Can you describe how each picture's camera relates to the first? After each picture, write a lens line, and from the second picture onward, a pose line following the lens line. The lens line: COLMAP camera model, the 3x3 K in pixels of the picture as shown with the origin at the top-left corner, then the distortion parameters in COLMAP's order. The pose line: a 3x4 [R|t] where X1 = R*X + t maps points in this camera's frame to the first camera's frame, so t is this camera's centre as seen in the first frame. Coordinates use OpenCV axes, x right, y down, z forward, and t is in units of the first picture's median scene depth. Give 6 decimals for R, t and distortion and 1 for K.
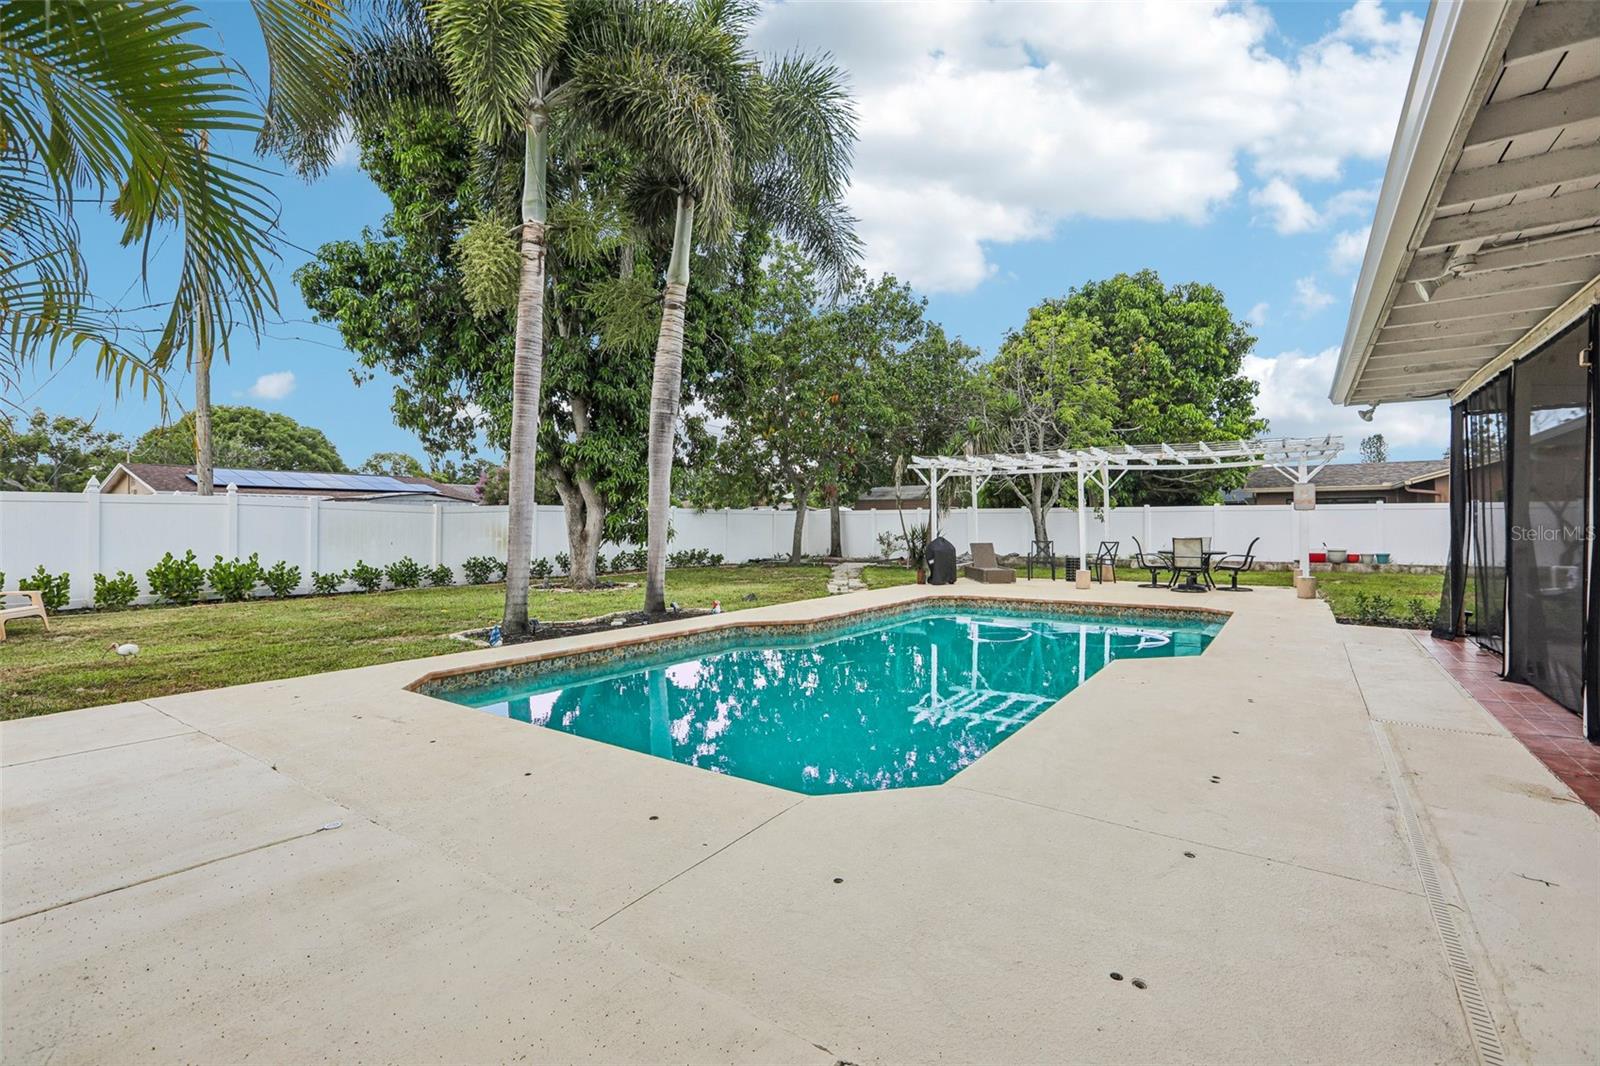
lens RADIAL K [[729.0, 0, 791.4], [0, 729.0, 518.0], [0, 0, 1]] dist [-0.027429, 0.003087]
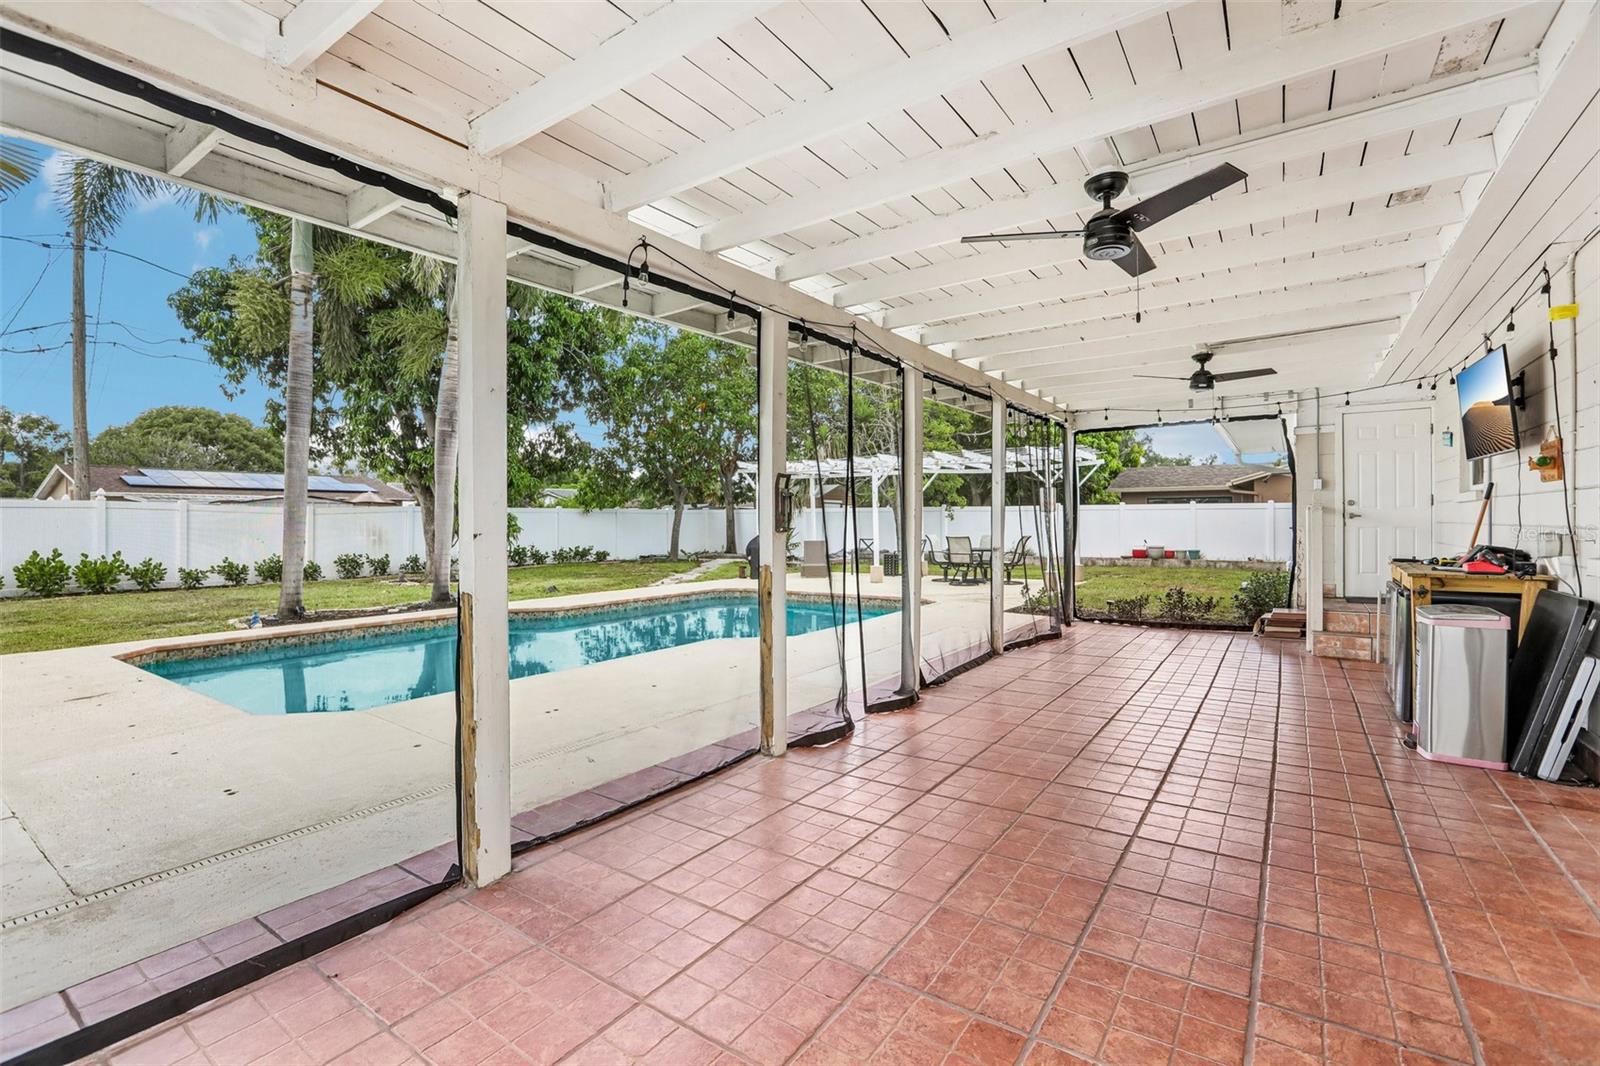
lens RADIAL K [[729.0, 0, 791.2], [0, 729.0, 523.8], [0, 0, 1]] dist [-0.027429, 0.003087]
pose [[0.999924, -0.001342, 0.012253, 0.249123], [0.001176, 0.999908, 0.013525, -0.007009], [-0.012270, -0.013509, 0.999833, -0.111904]]
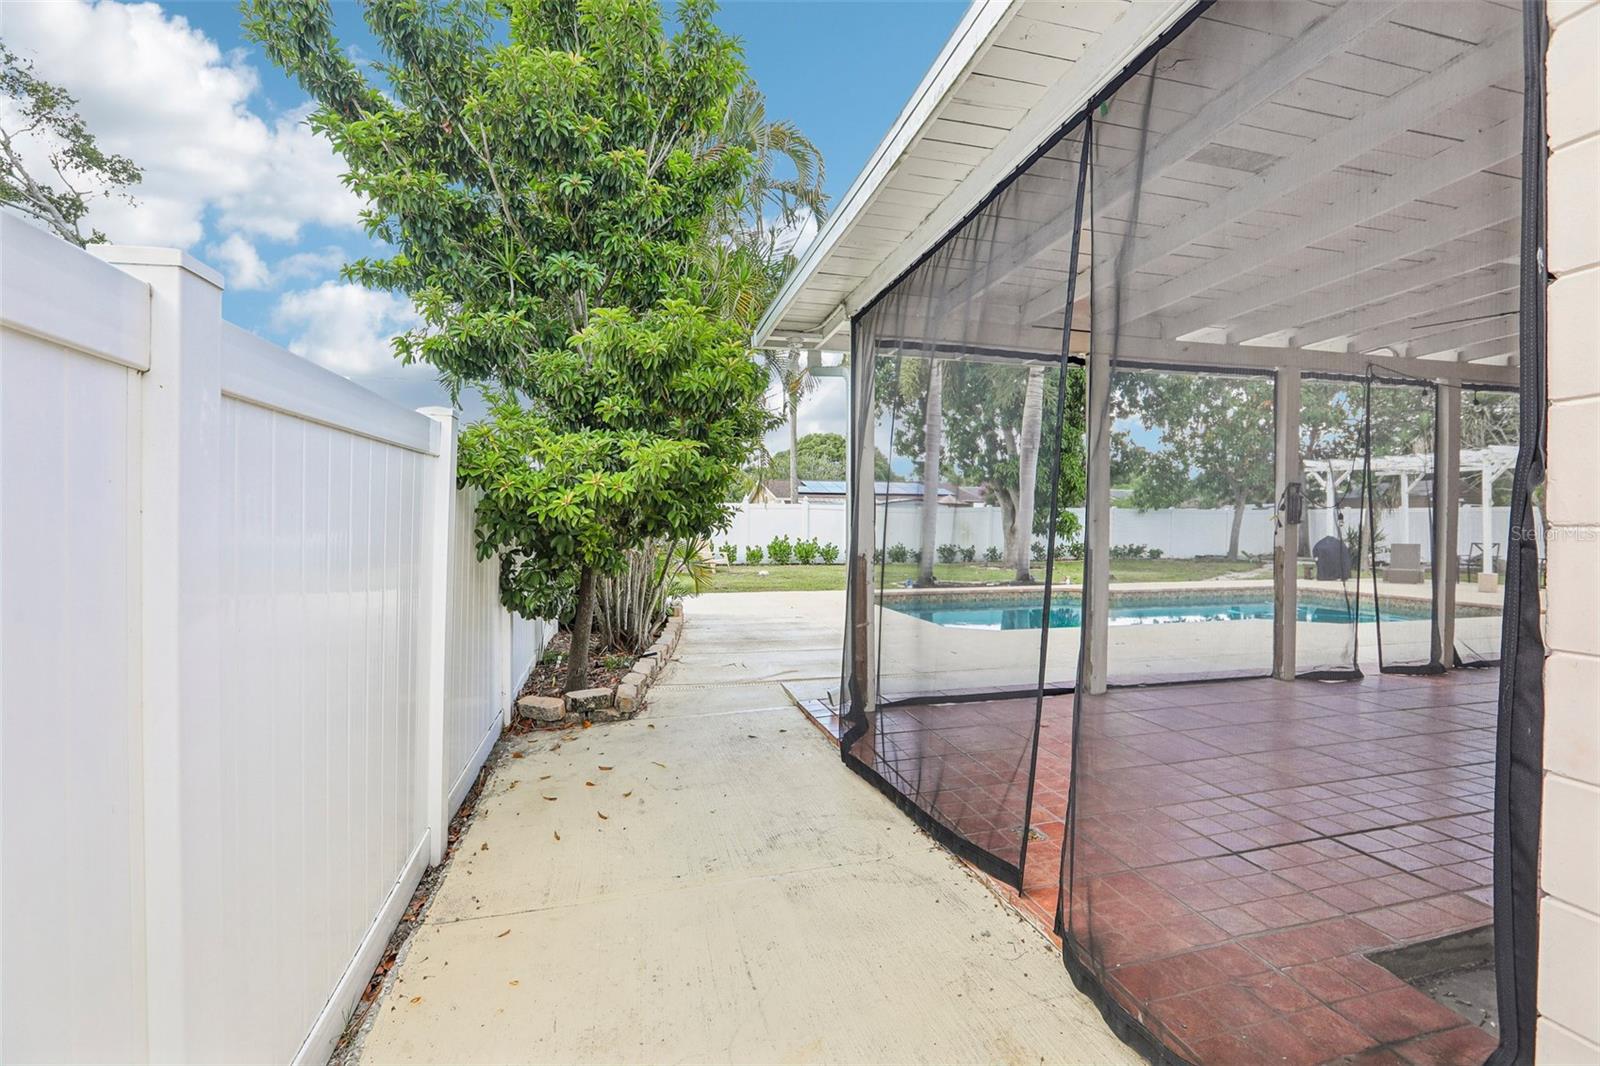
lens RADIAL K [[729.0, 0, 809.8], [0, 729.0, 522.5], [0, 0, 1]] dist [-0.027429, 0.003087]
pose [[0.773171, 0.008081, -0.634146, 0.293982], [-0.001342, 0.999937, 0.011107, -0.004954], [0.634196, -0.007737, 0.773133, -0.302113]]
